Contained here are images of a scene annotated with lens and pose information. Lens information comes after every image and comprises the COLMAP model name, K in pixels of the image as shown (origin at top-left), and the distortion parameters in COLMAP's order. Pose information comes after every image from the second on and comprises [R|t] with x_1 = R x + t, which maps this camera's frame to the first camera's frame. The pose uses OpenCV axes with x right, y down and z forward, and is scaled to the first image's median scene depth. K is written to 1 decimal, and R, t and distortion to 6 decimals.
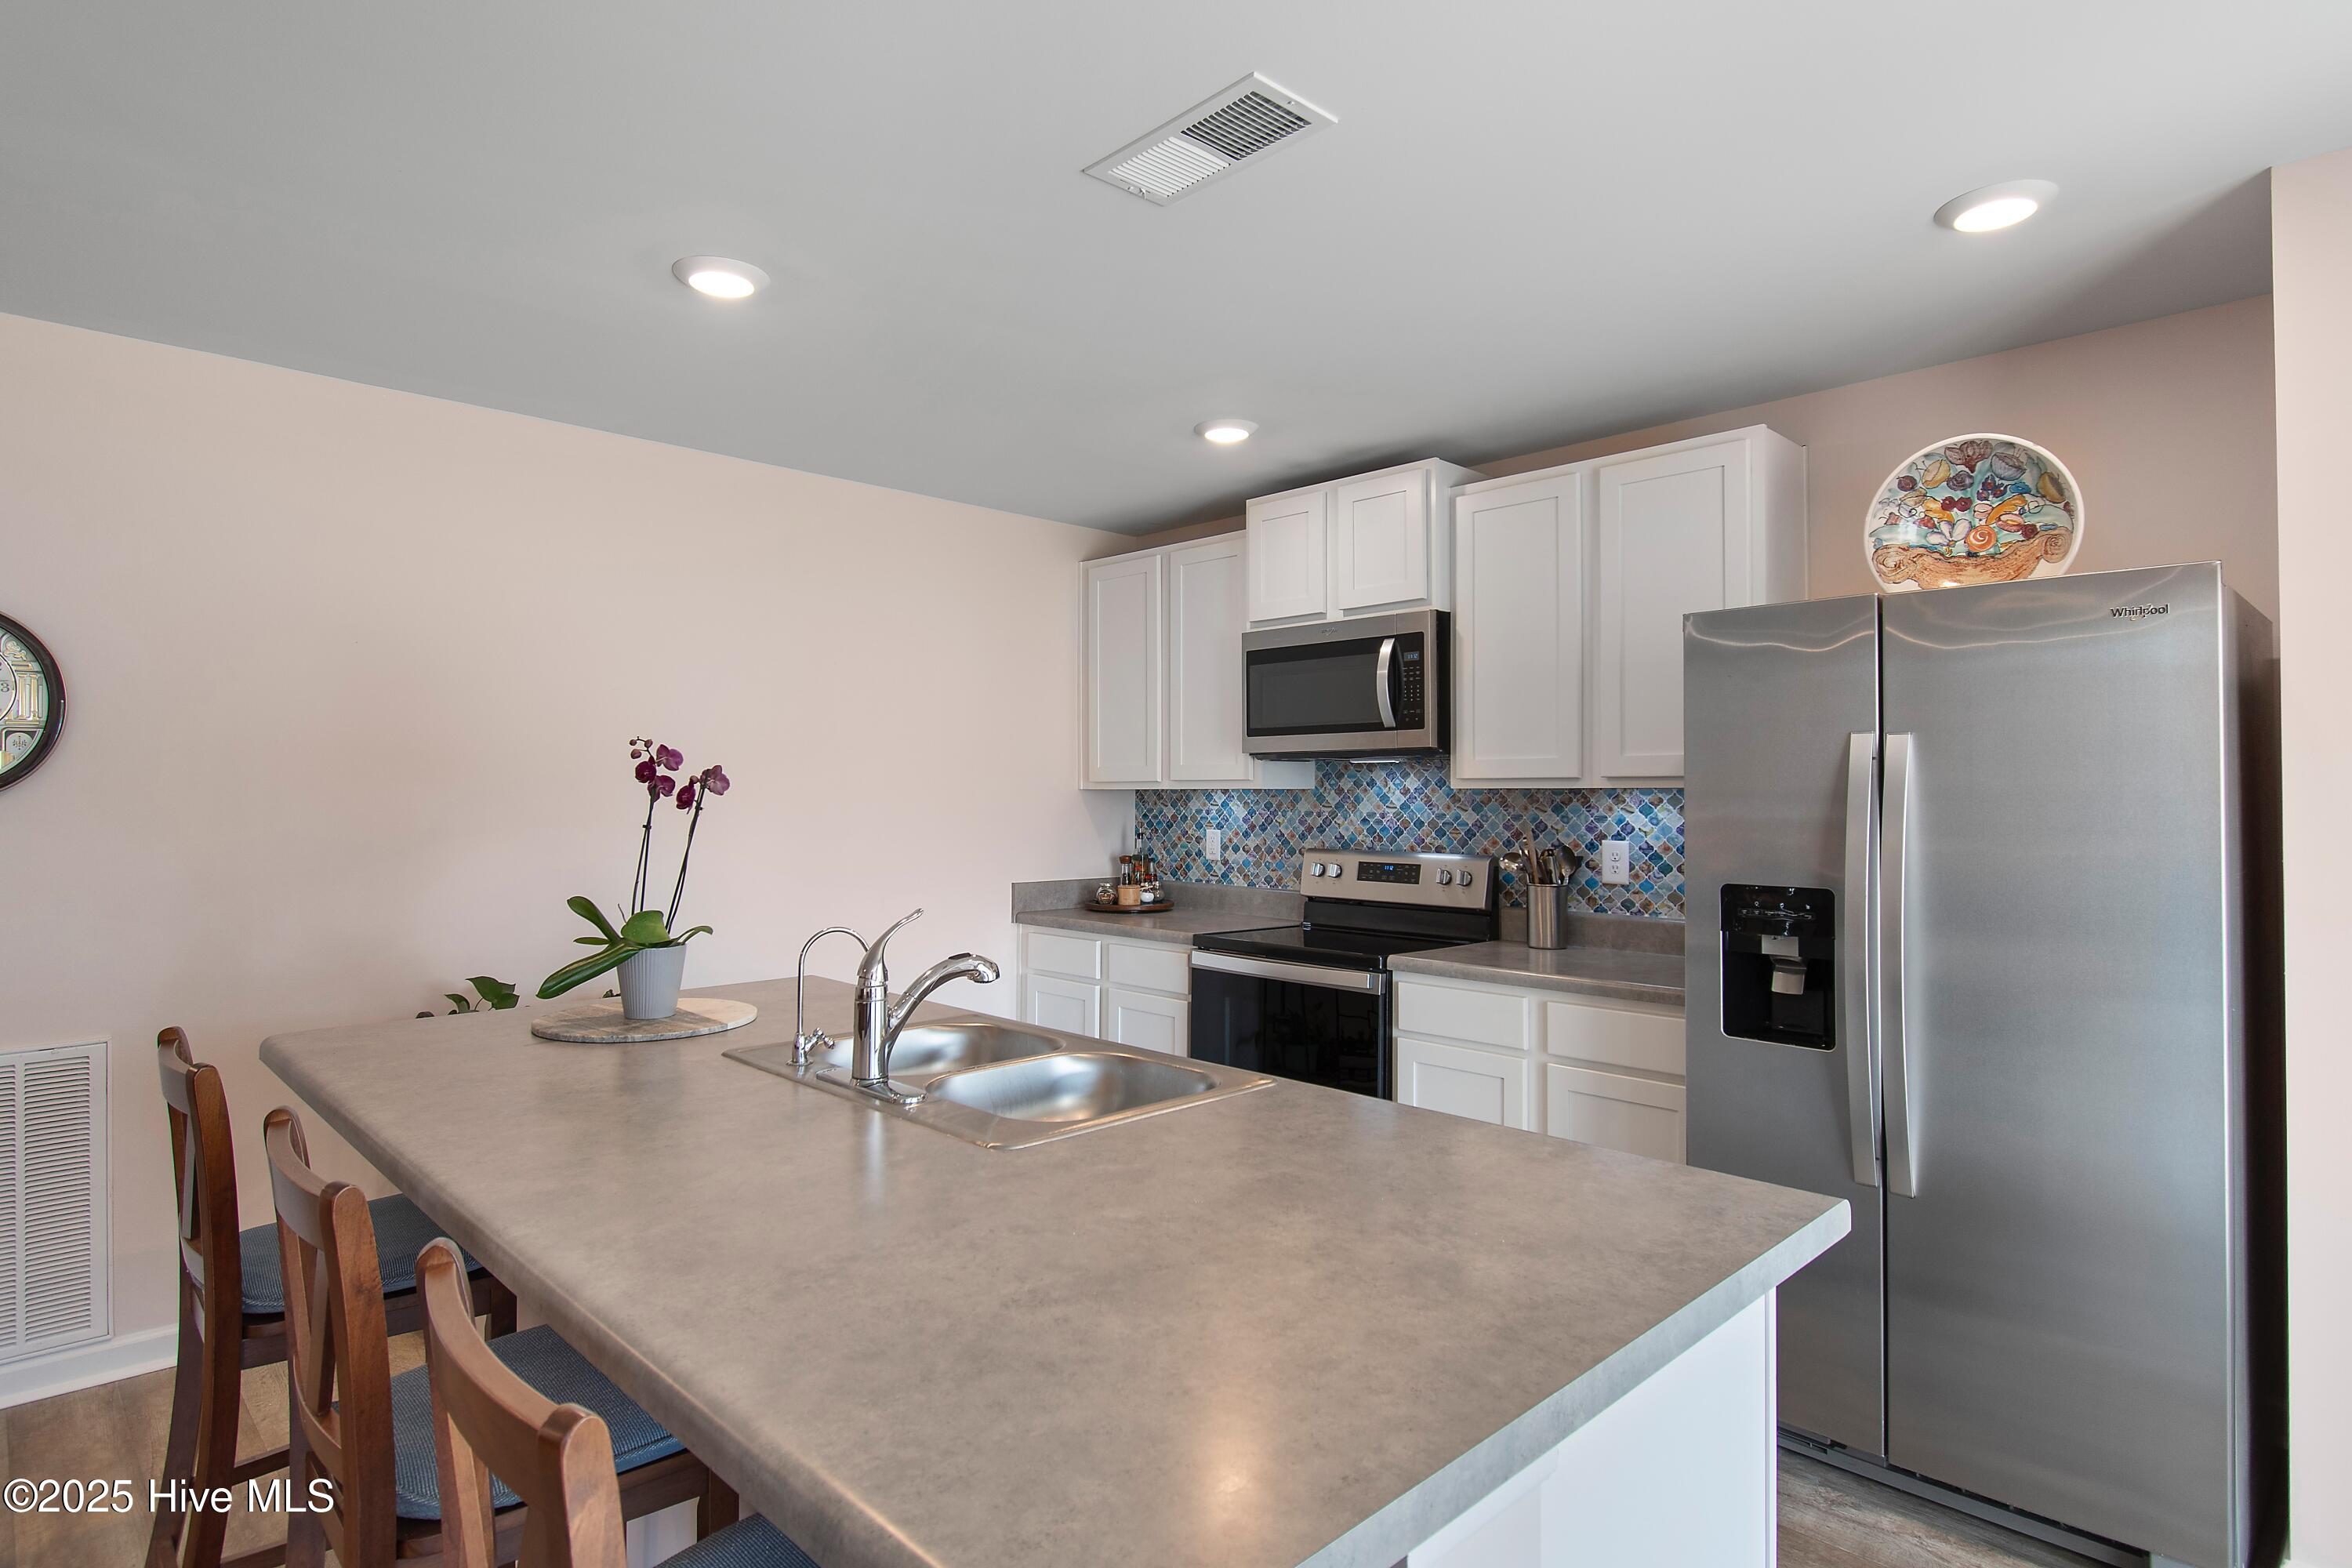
lens RADIAL K [[1236.4, 0, 1165.1], [0, 1236.4, 773.3], [0, 0, 1]] dist [0.004903, -0.008751]
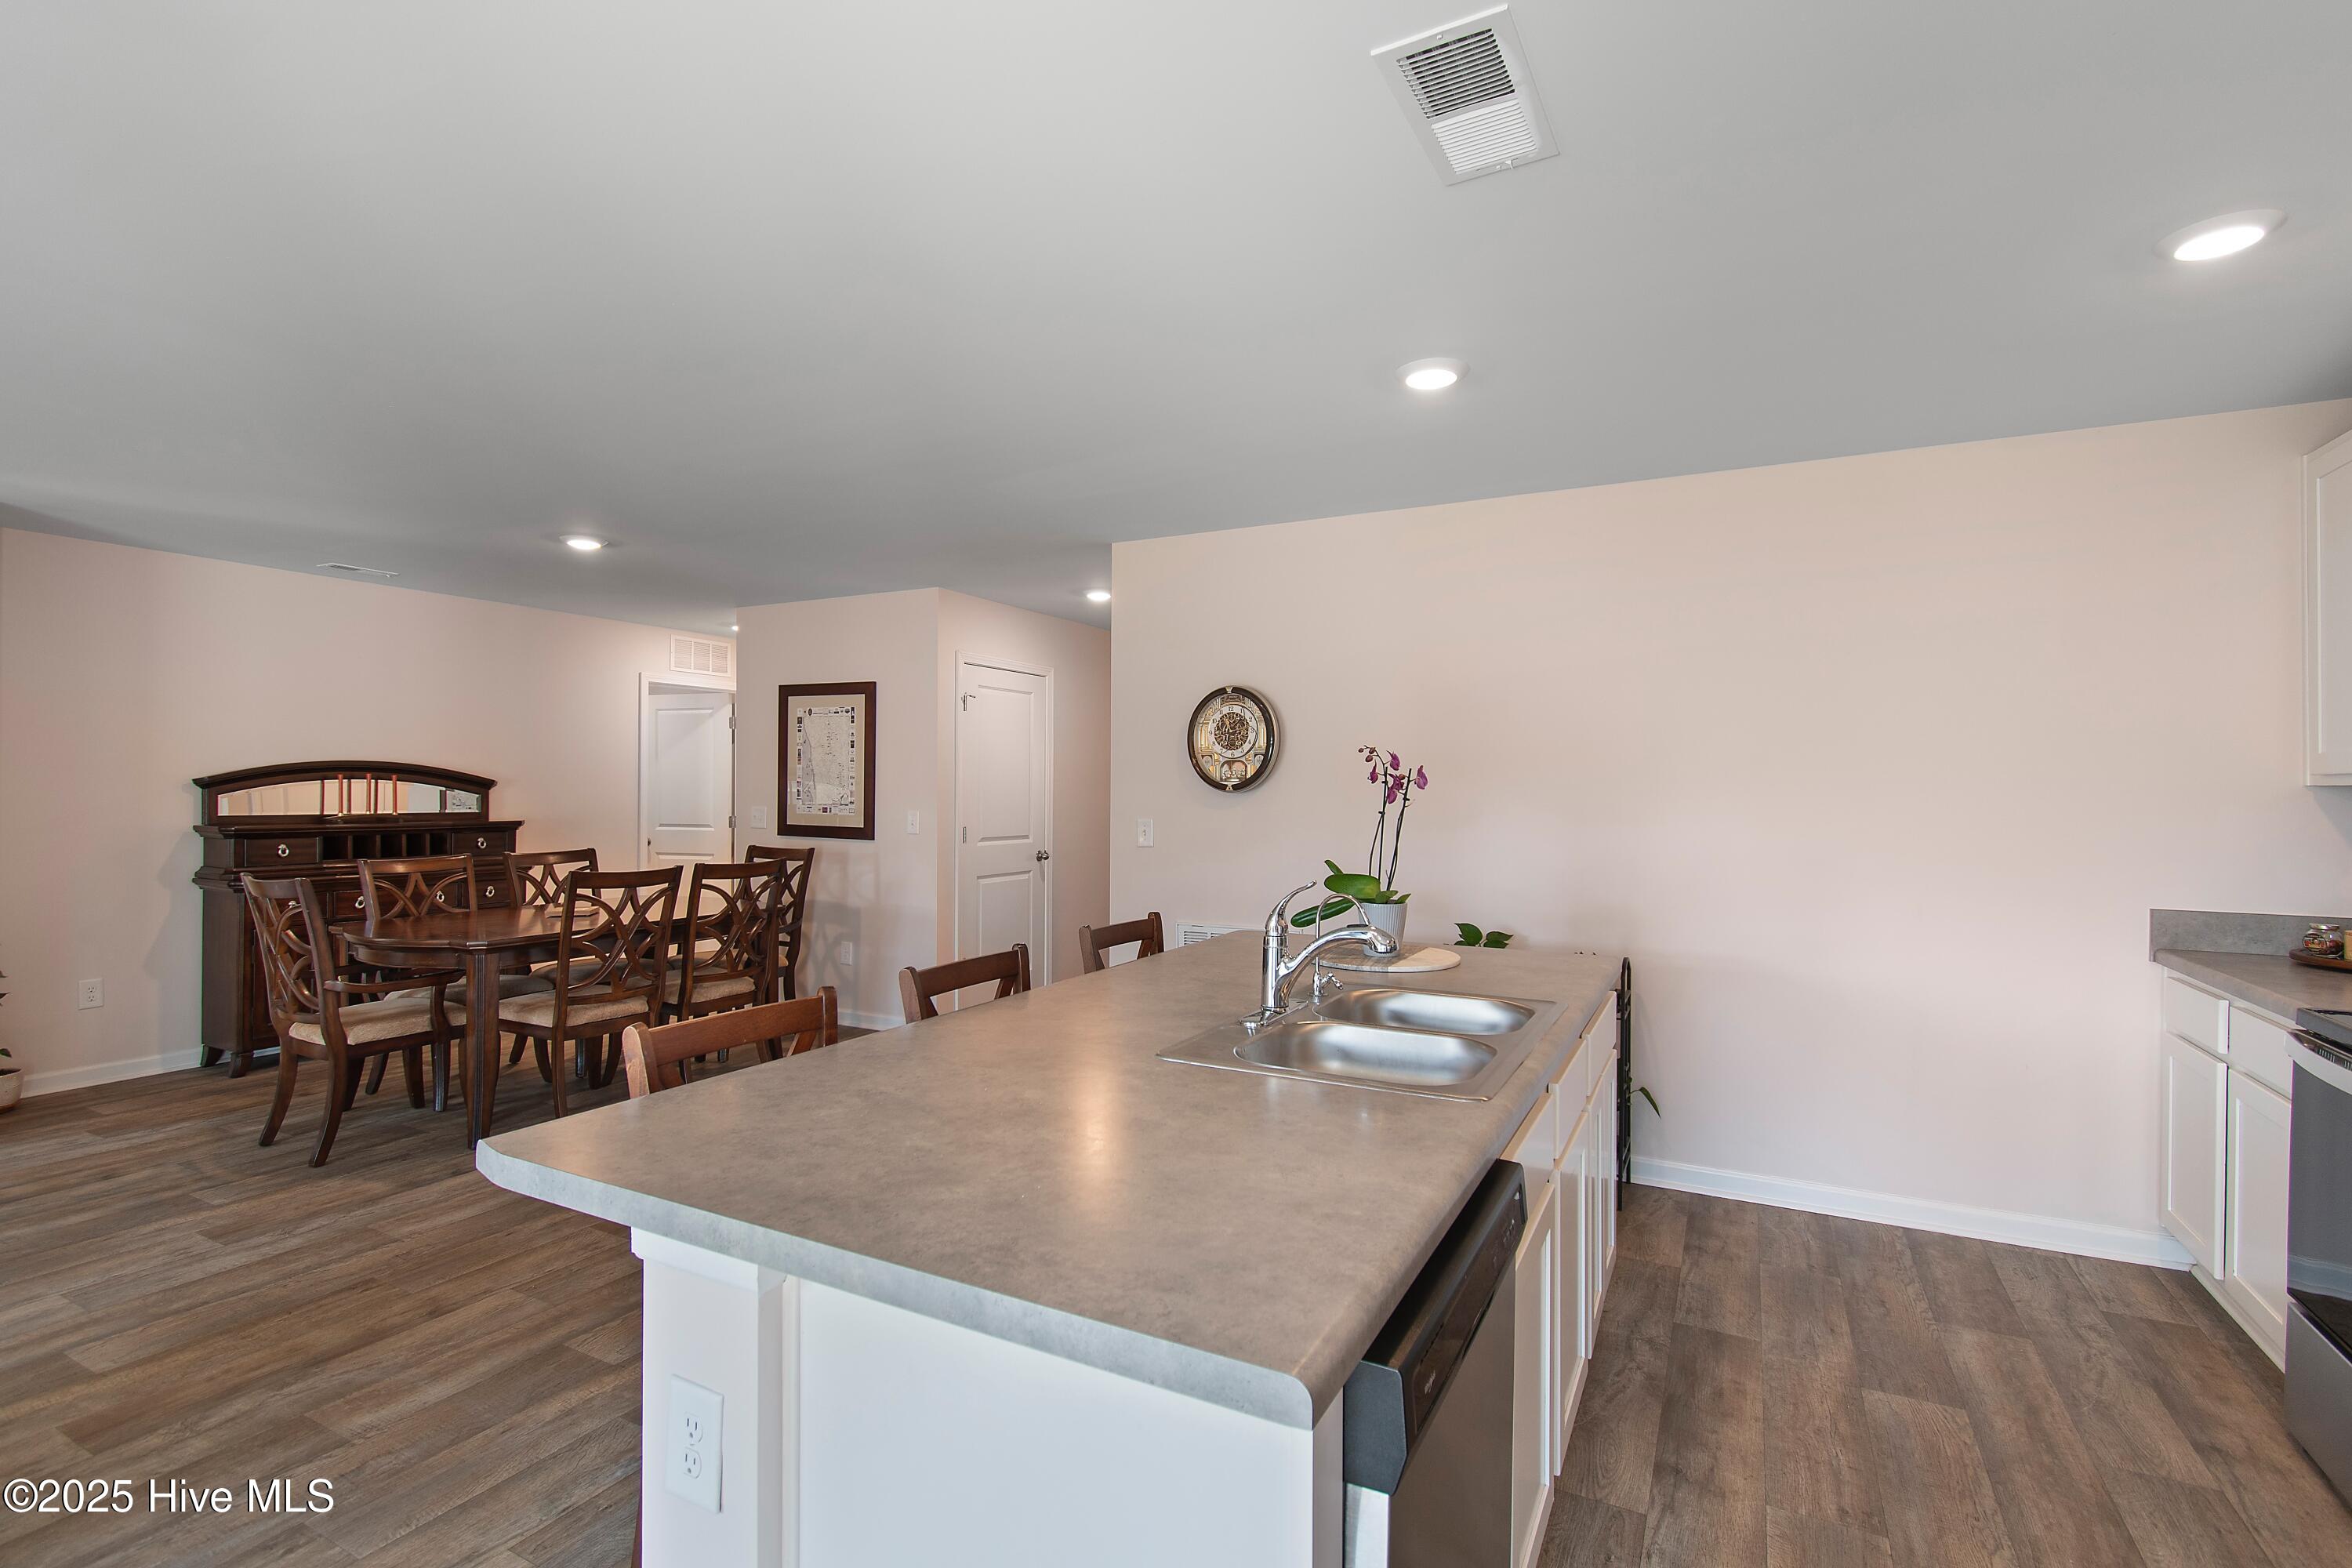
lens RADIAL K [[1080.5, 0, 1170.7], [0, 1080.5, 788.4], [0, 0, 1]] dist [0.000473, -0.000325]
pose [[0.309956, 0.000901, -0.950751, 0.408953], [0.011023, 0.999929, 0.004542, 0.005984], [0.950687, -0.011888, 0.309924, 0.280895]]
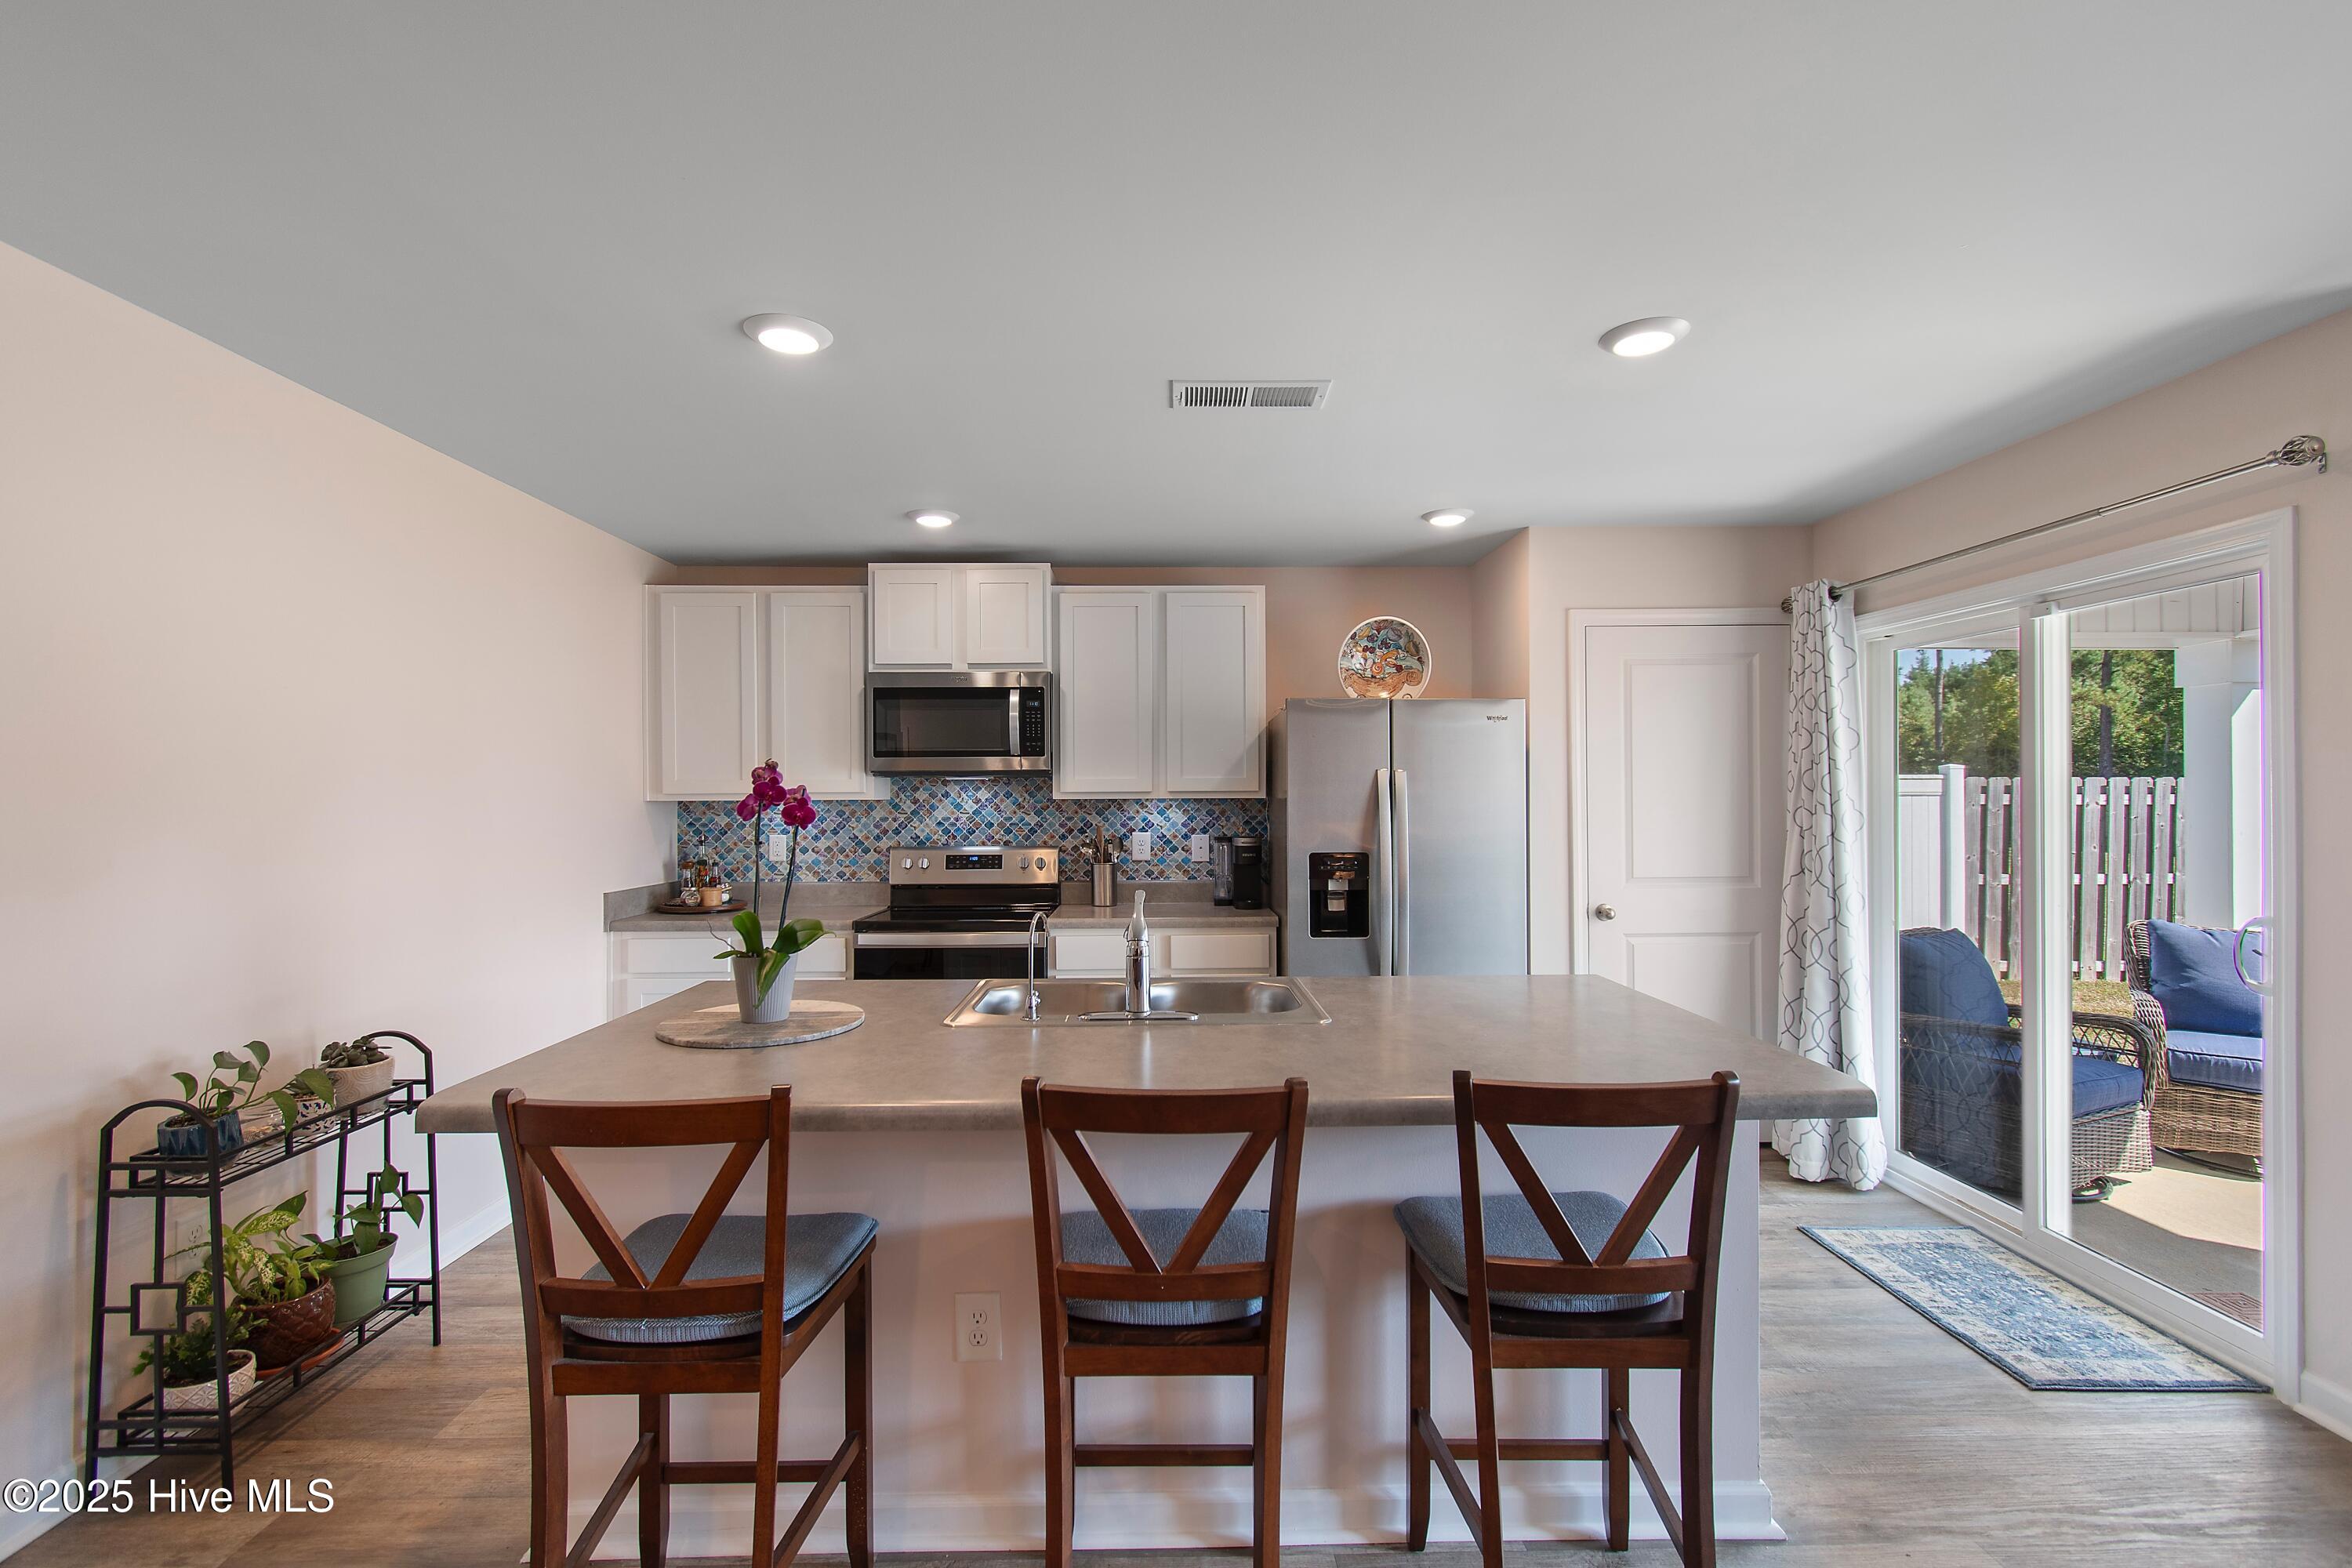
lens RADIAL K [[1044.0, 0, 1170.7], [0, 1044.0, 796.8], [0, 0, 1]] dist [-0.000455, 0.000186]
pose [[0.684310, -0.005639, 0.729169, -0.549372], [-0.006236, 0.999888, 0.013585, -0.007370], [-0.729164, -0.013843, 0.684199, 0.084588]]
